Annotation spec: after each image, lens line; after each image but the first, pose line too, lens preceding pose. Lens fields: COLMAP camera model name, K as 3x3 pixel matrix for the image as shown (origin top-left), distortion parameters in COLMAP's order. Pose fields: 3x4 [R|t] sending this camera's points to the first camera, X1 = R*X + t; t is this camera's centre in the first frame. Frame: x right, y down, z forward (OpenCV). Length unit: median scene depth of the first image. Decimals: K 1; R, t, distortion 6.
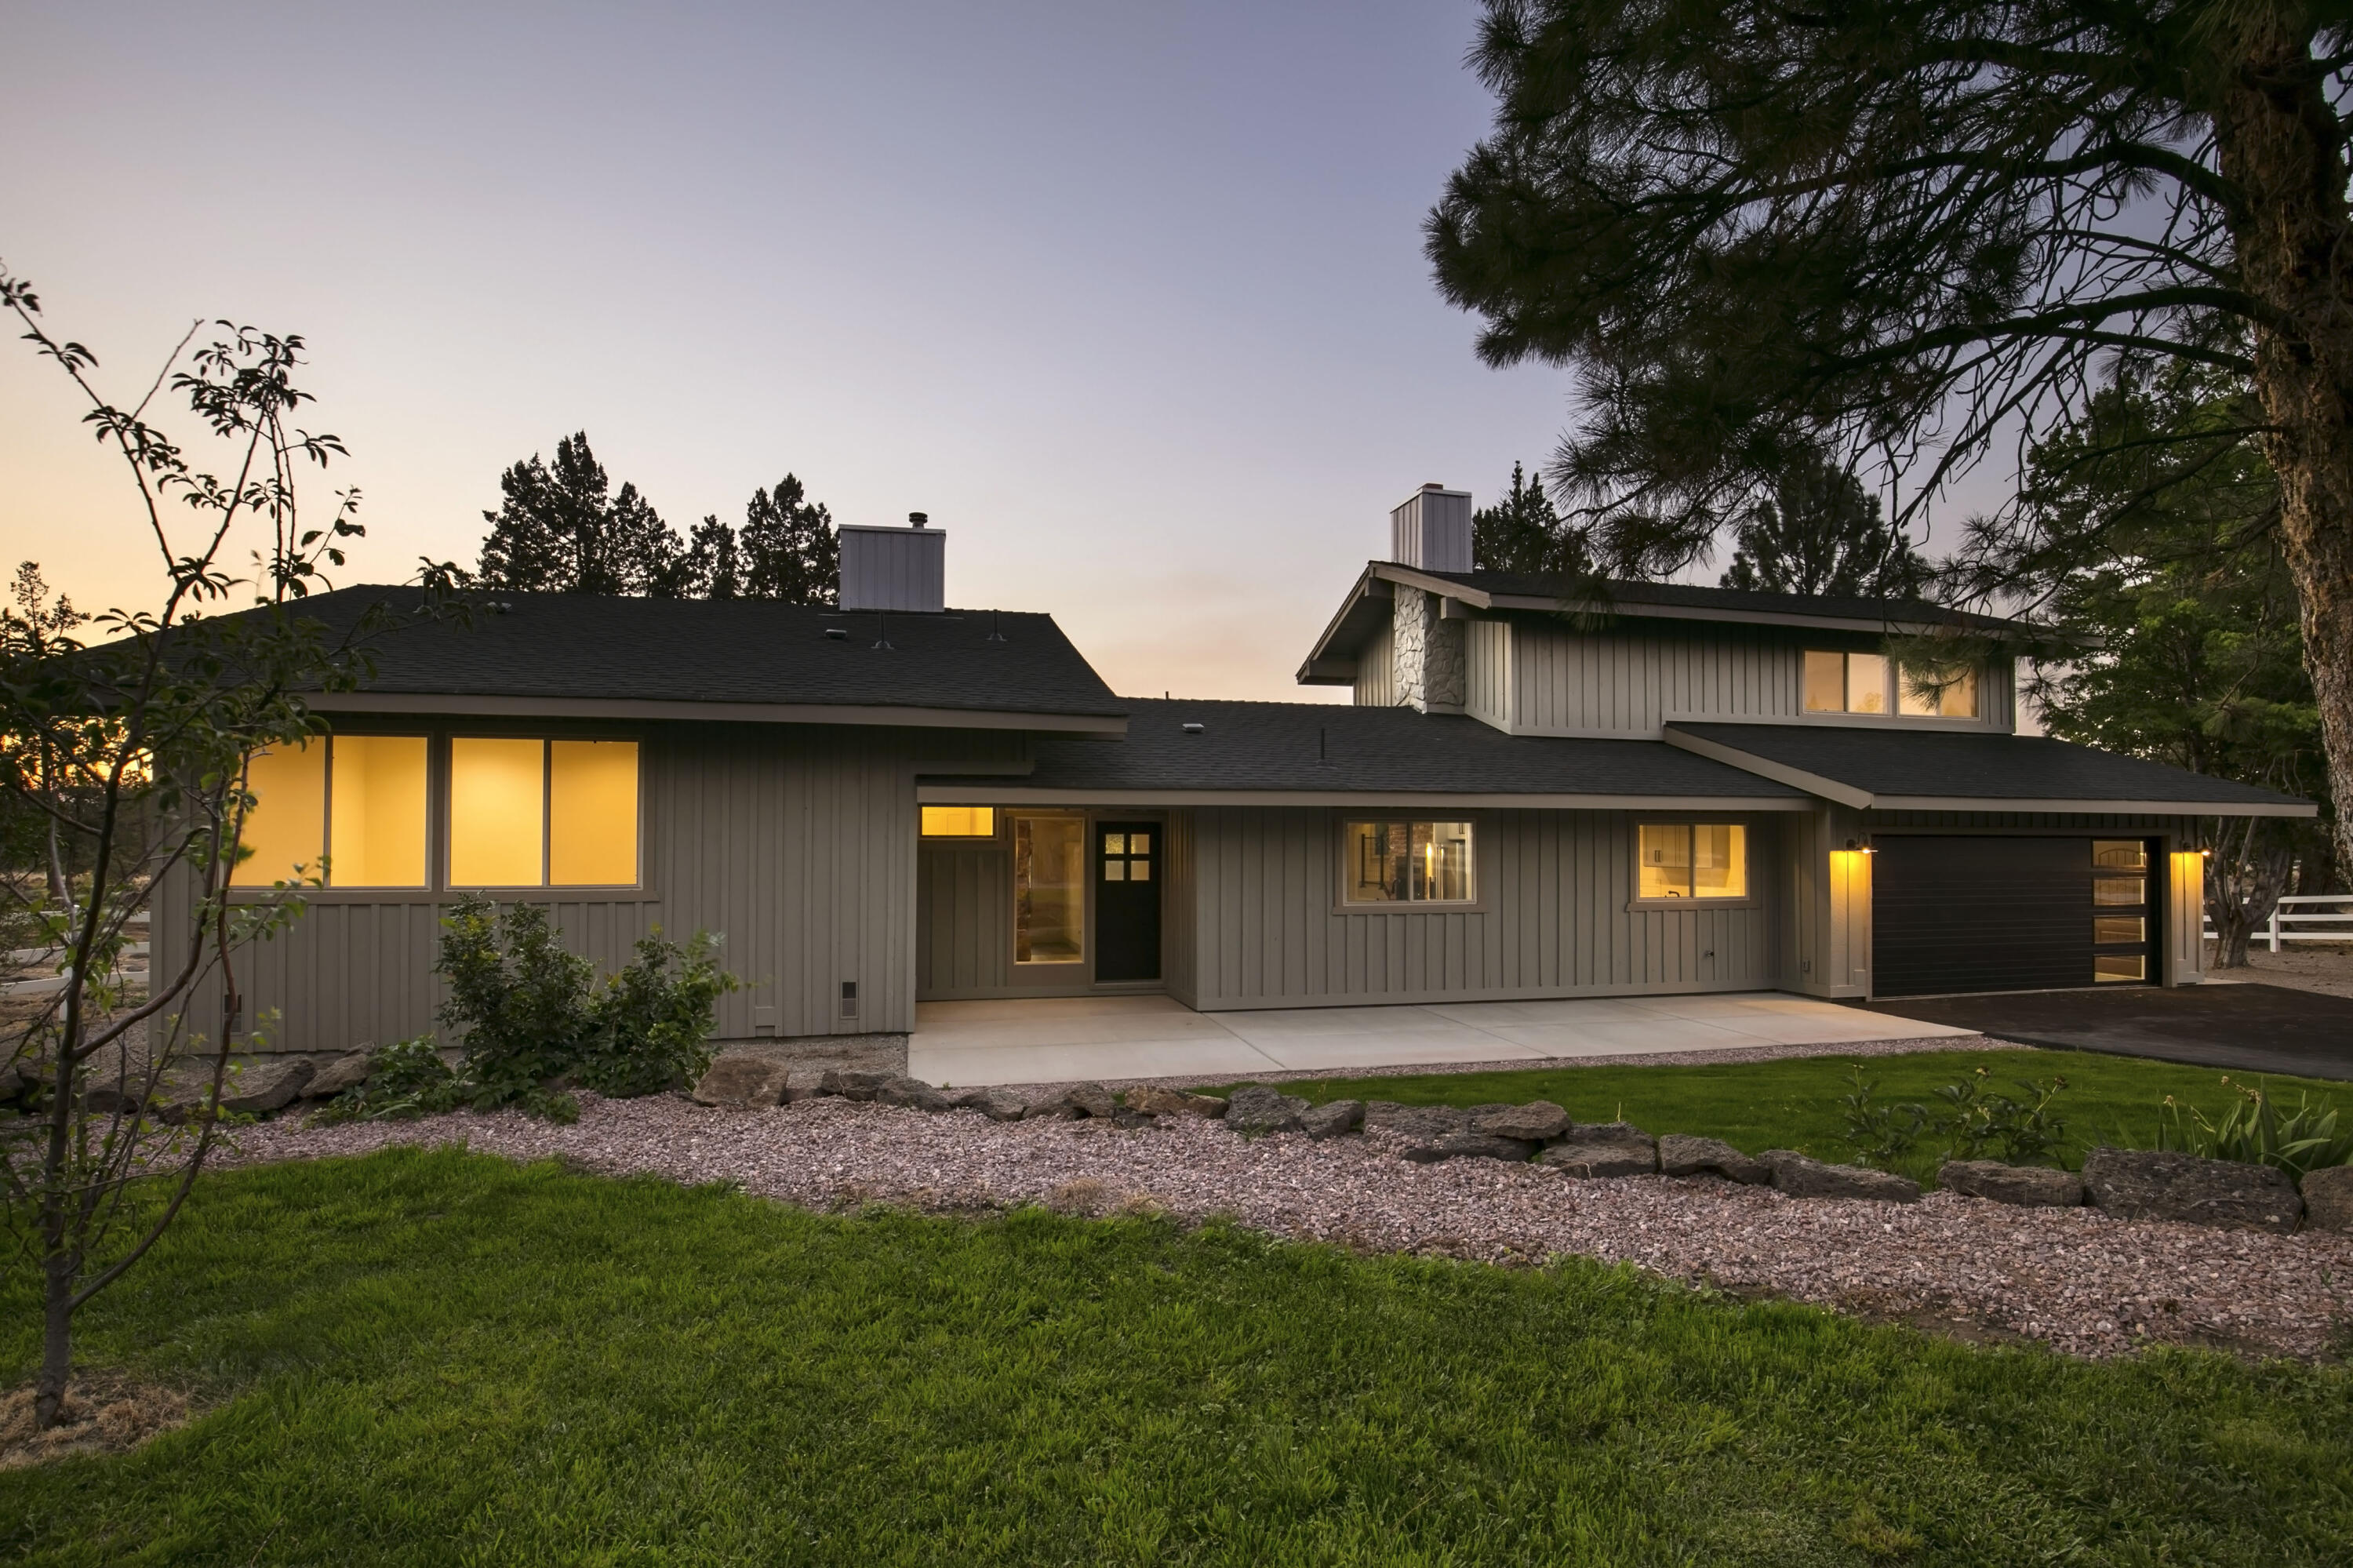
lens RADIAL K [[1054.4, 0, 1183.4], [0, 1054.4, 843.8], [0, 0, 1]] dist [-0.035902, 0.006346]
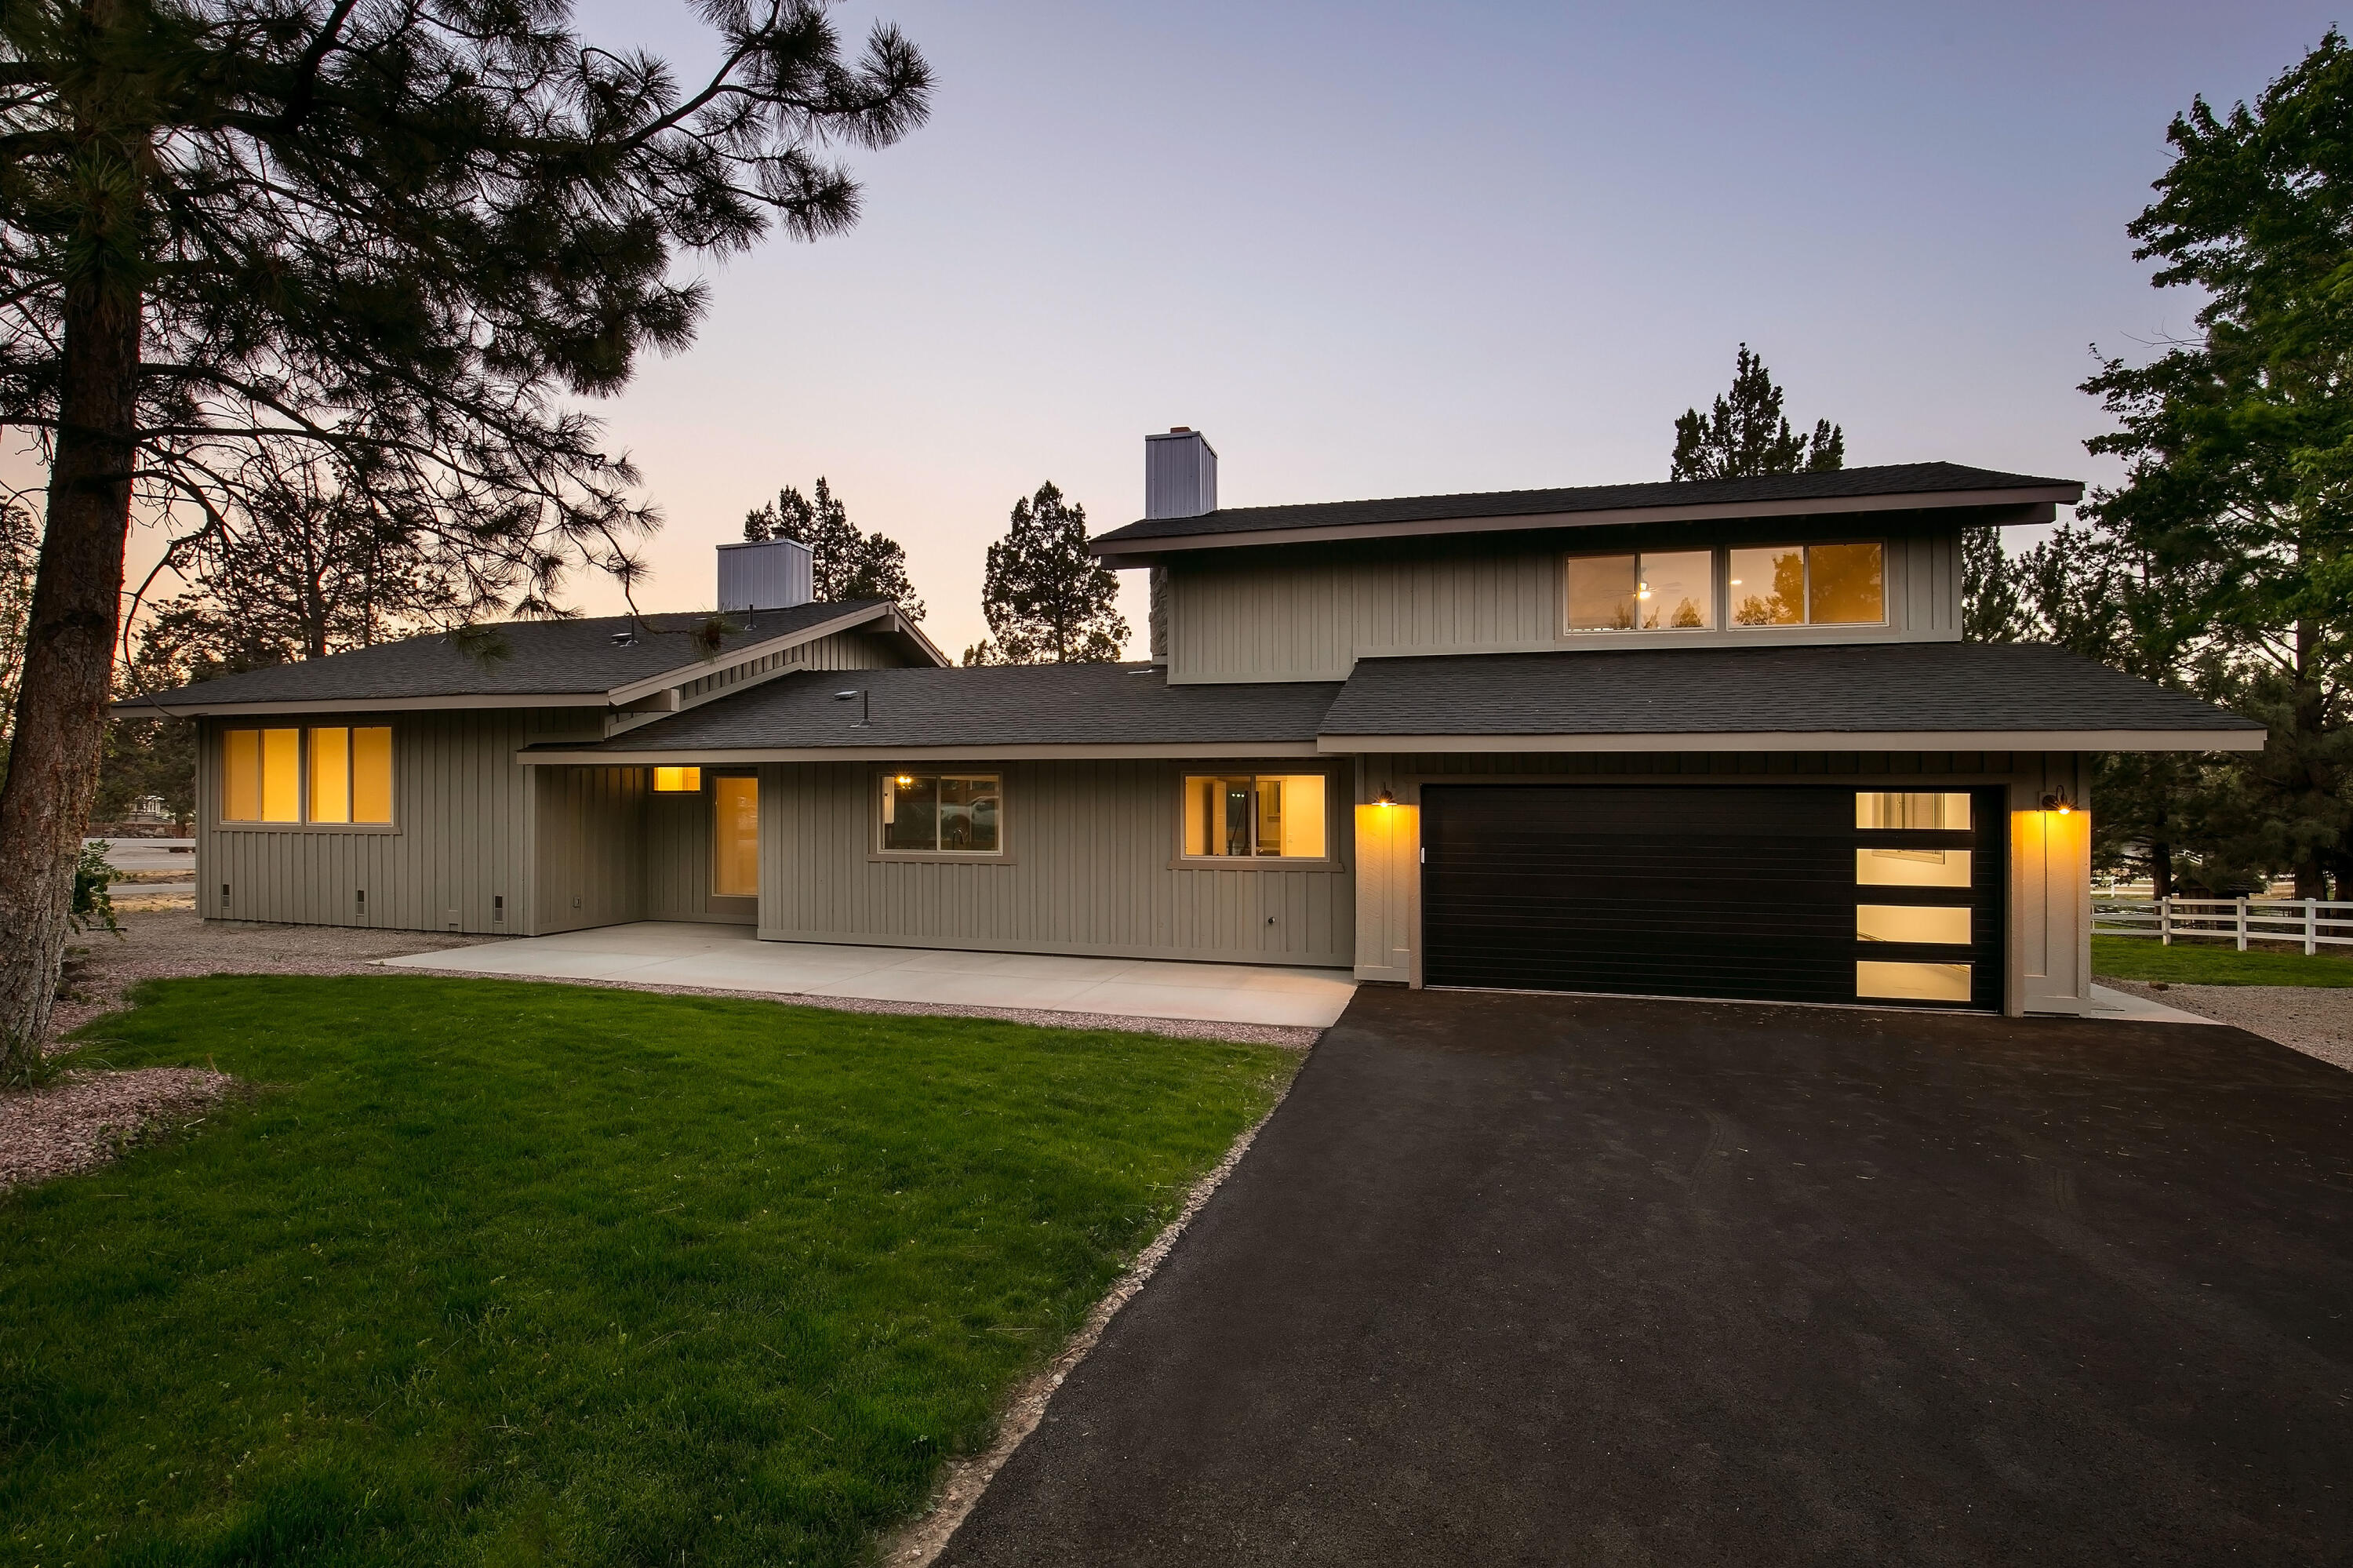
lens RADIAL K [[1054.4, 0, 1218.0], [0, 1054.4, 810.1], [0, 0, 1]] dist [-0.035902, 0.006346]
pose [[0.878178, 0.003655, -0.478319, 0.872082], [-0.002596, 0.999992, 0.002875, 0.008849], [0.478326, -0.001283, 0.878181, 0.189607]]
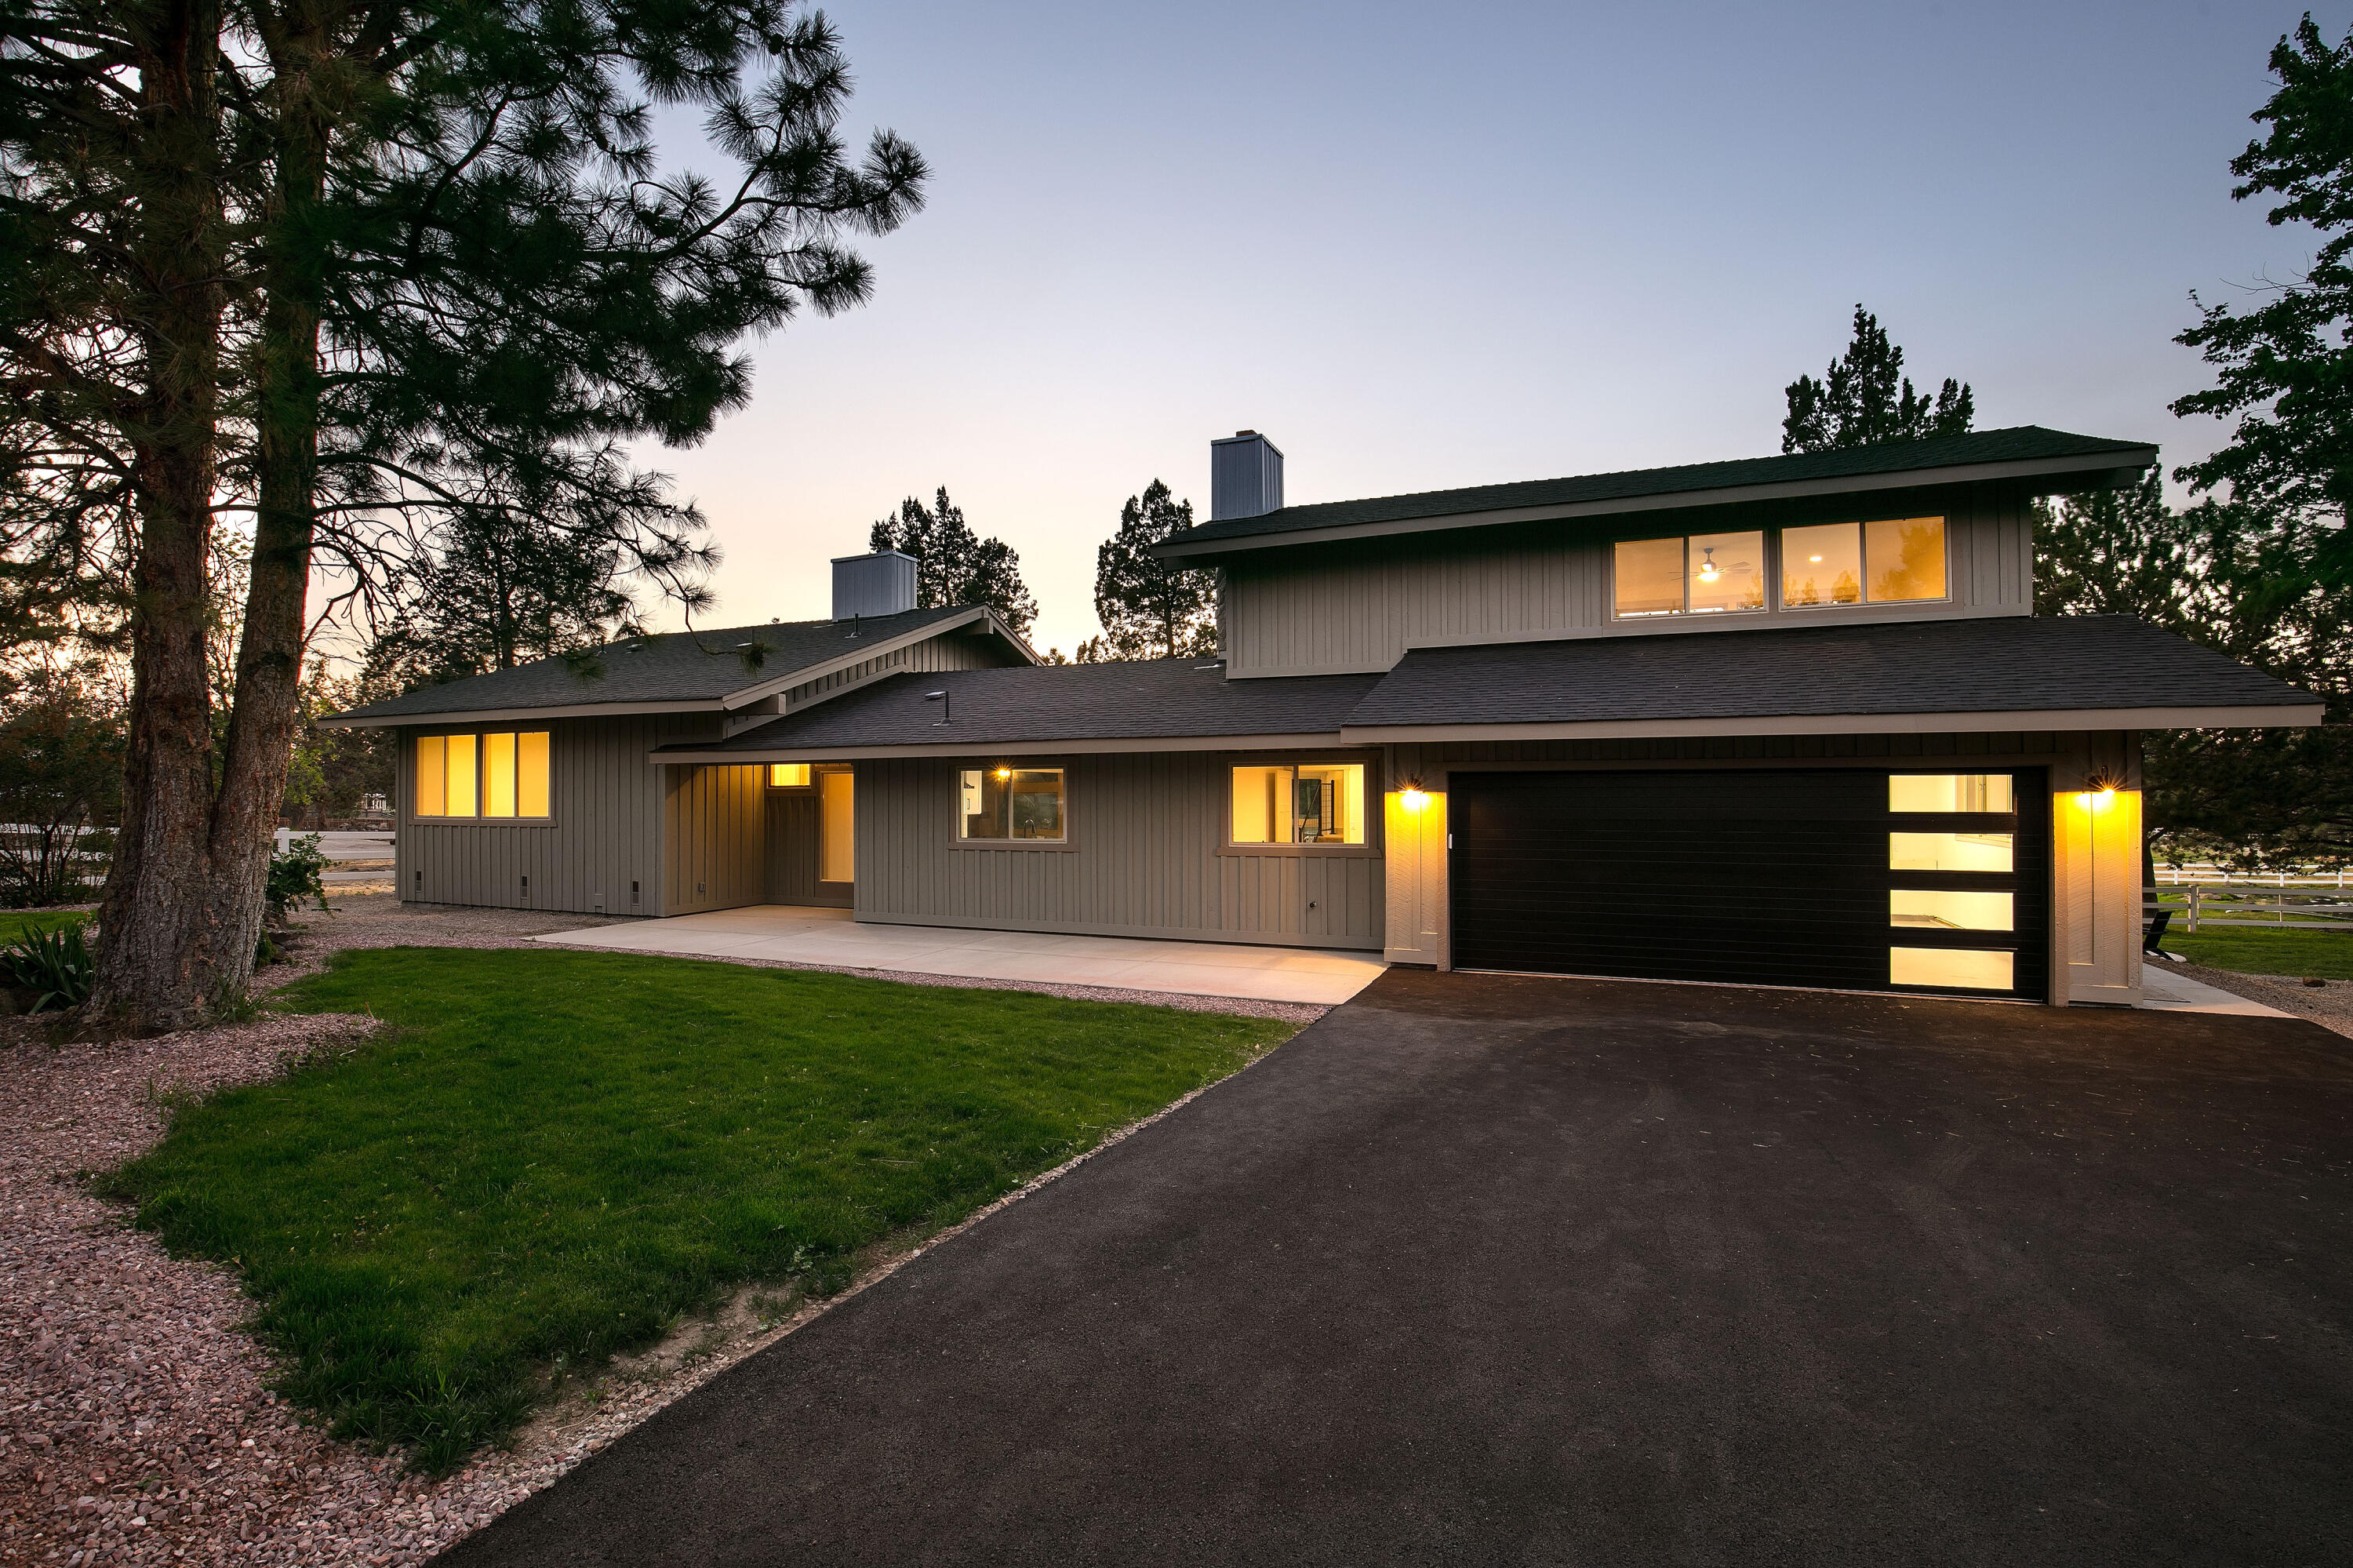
lens RADIAL K [[1054.4, 0, 1198.8], [0, 1054.4, 788.2], [0, 0, 1]] dist [-0.035902, 0.006346]
pose [[0.805089, -0.010269, -0.593065, 0.956784], [0.007179, 0.999946, -0.007569, 0.008389], [0.593110, 0.001836, 0.805119, 0.186836]]
